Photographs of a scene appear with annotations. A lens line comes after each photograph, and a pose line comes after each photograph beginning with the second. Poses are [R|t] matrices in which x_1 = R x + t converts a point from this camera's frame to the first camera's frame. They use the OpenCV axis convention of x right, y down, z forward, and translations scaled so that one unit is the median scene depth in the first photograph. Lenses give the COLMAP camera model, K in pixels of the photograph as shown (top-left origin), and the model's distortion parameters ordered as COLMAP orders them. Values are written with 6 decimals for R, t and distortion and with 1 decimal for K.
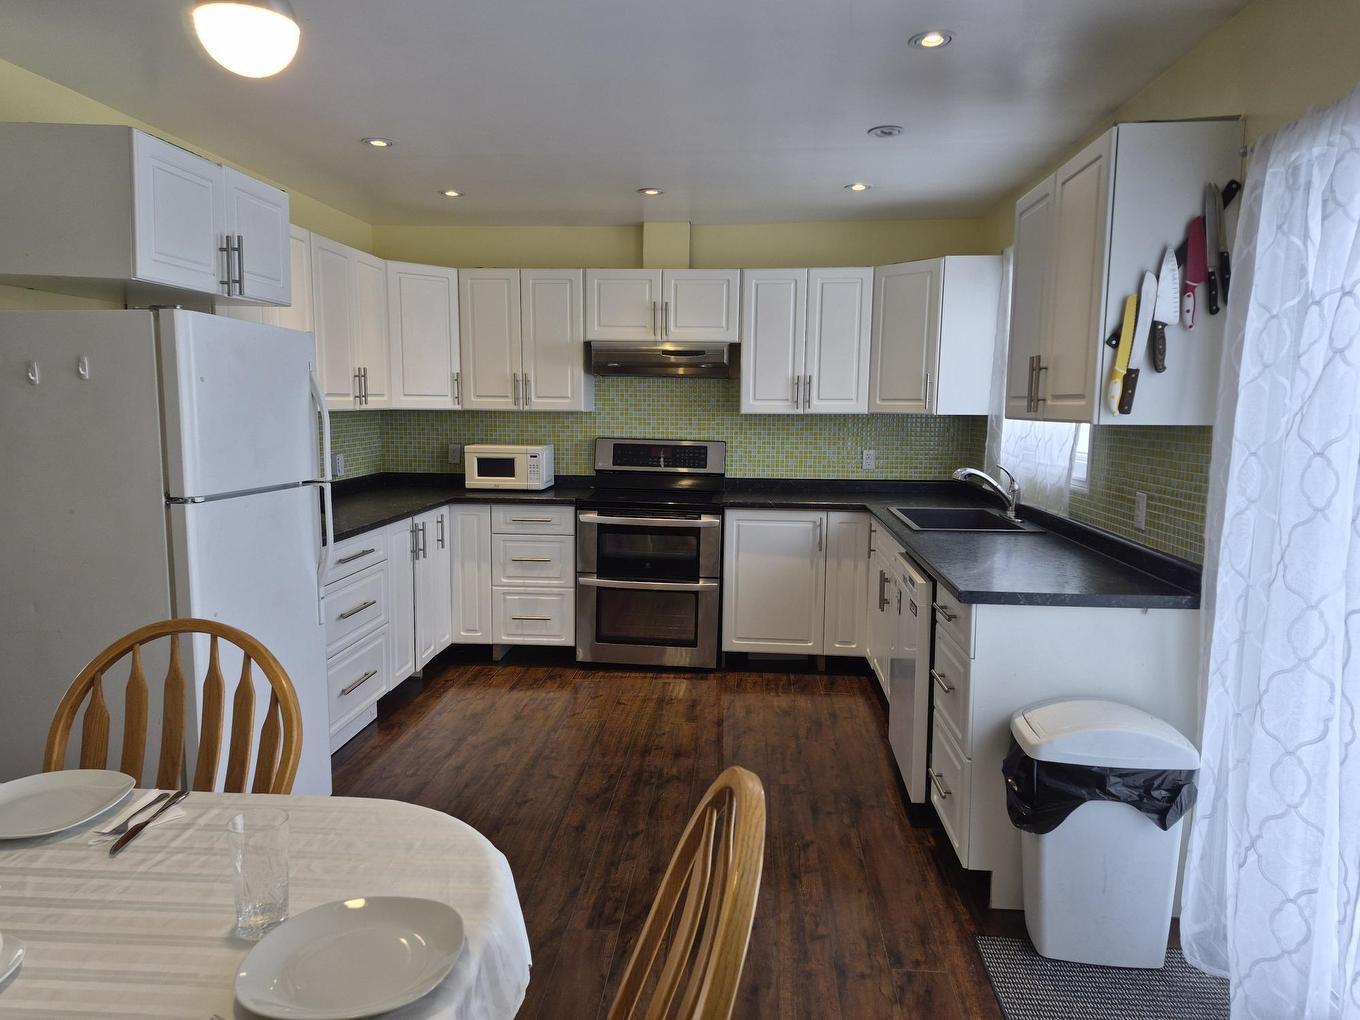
lens RADIAL K [[924.6, 0, 674.6], [0, 924.6, 532.5], [0, 0, 1]] dist [0.074799, -0.109142]
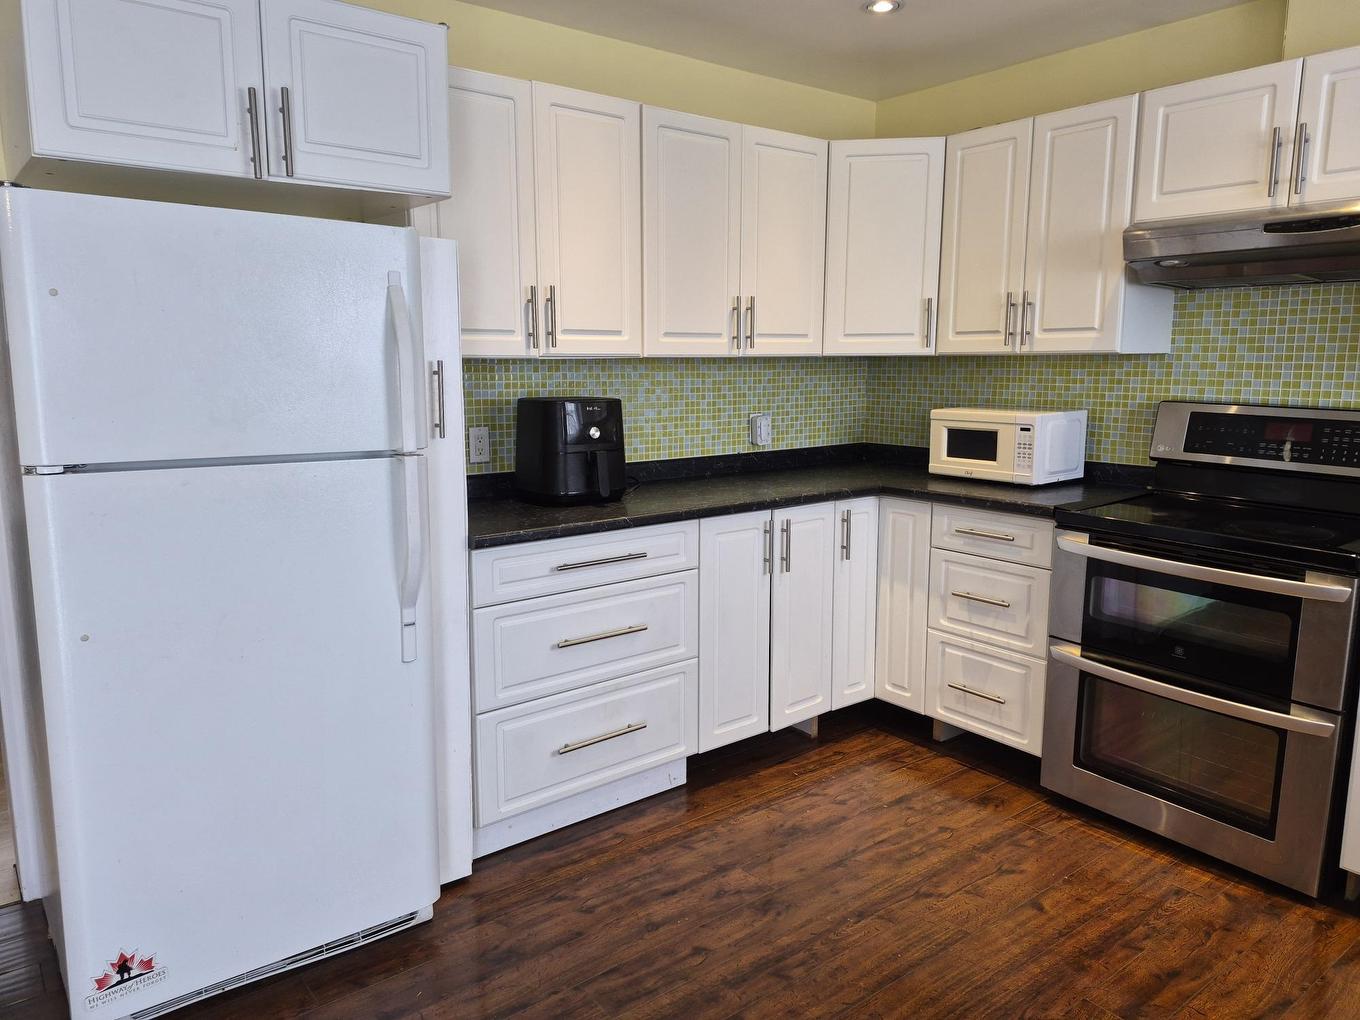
lens RADIAL K [[933.4, 0, 680.0], [0, 933.4, 510.0], [0, 0, 1]] dist [0.112496, -0.125805]
pose [[0.675813, 0.108357, -0.729065, 0.157391], [-0.096508, 0.993628, 0.058219, -0.045347], [0.730728, 0.031015, 0.681964, 0.427169]]
